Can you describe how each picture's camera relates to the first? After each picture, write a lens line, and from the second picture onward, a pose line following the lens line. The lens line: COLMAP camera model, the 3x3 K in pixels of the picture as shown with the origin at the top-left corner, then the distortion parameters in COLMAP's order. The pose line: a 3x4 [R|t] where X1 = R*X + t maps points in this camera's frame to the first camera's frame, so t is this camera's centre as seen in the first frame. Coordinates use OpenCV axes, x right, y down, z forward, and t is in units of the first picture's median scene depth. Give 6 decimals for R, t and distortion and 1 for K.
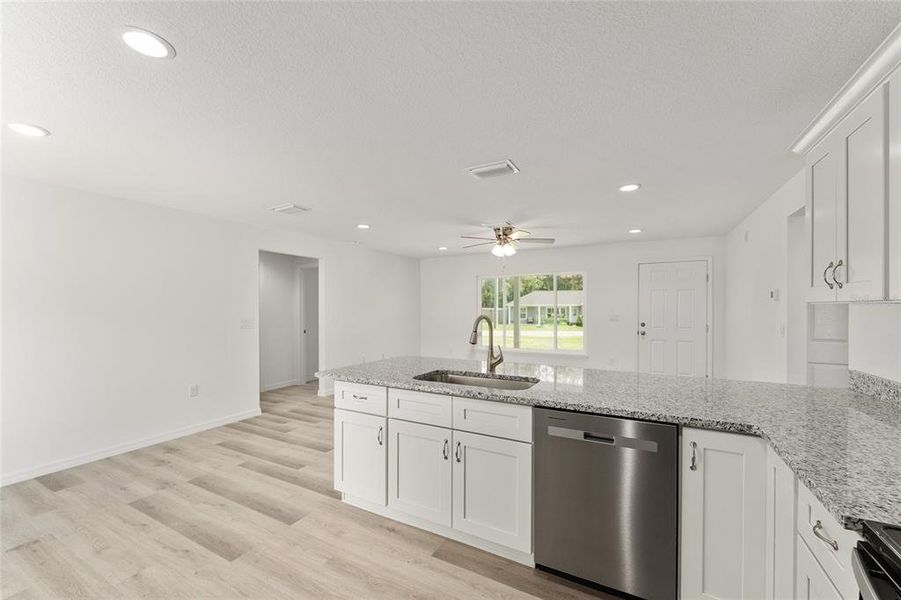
lens RADIAL K [[362.8, 0, 453.1], [0, 362.8, 300.3], [0, 0, 1]] dist [-0.001220, -0.000306]
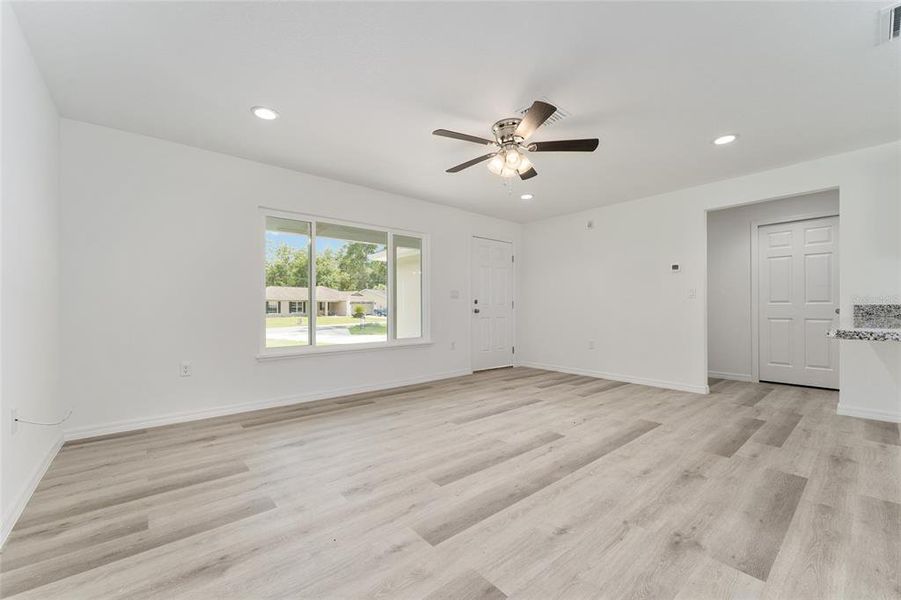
lens RADIAL K [[362.8, 0, 453.1], [0, 362.8, 300.3], [0, 0, 1]] dist [-0.001220, -0.000306]
pose [[0.375262, 0.013075, 0.926826, -0.692980], [-0.011070, 0.999892, -0.009623, 0.138897], [-0.926853, -0.006648, 0.375367, 1.353488]]
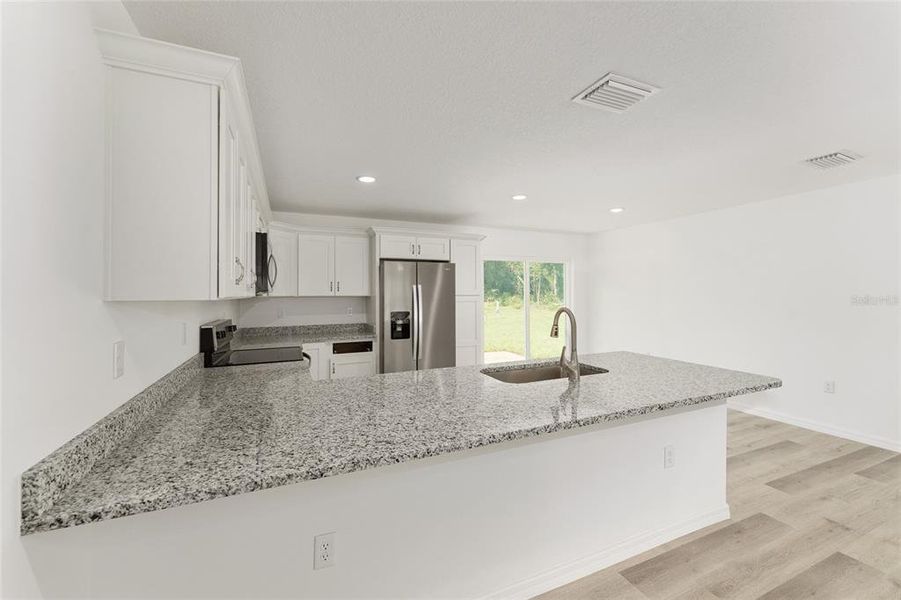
lens RADIAL K [[362.8, 0, 453.1], [0, 362.8, 300.3], [0, 0, 1]] dist [-0.001220, -0.000306]
pose [[-0.629450, 0.013001, -0.776933, 0.728301], [0.017920, 0.999837, 0.002213, 0.012443], [0.776835, -0.012529, -0.629580, 1.056724]]
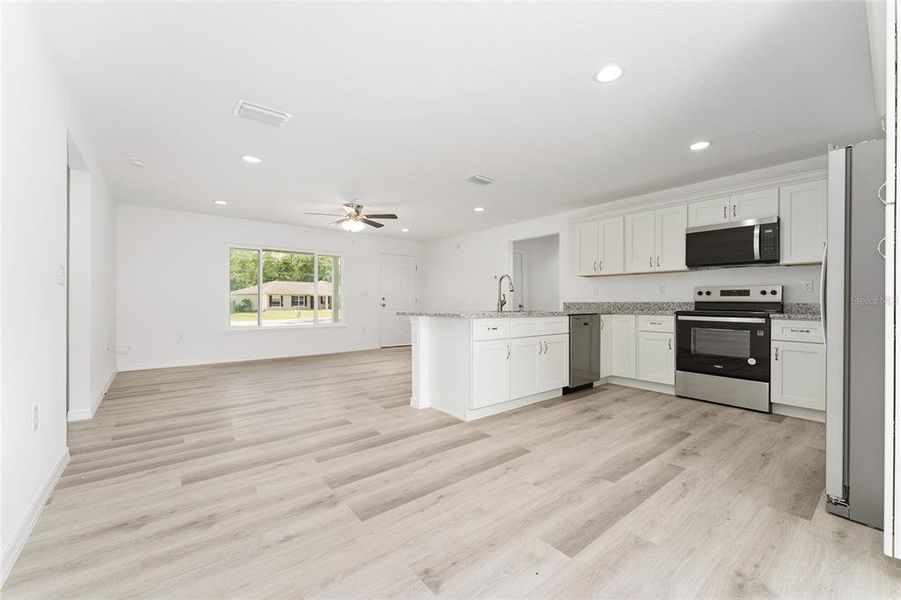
lens RADIAL K [[358.2, 0, 450.5], [0, 358.2, 300.0], [0, 0, 1]] dist [-0.002182, -0.000213]
pose [[0.393923, 0.005084, 0.919129, -1.146844], [-0.020146, 0.999792, 0.003103, 0.121175], [-0.918923, -0.019739, 0.393944, 0.478650]]
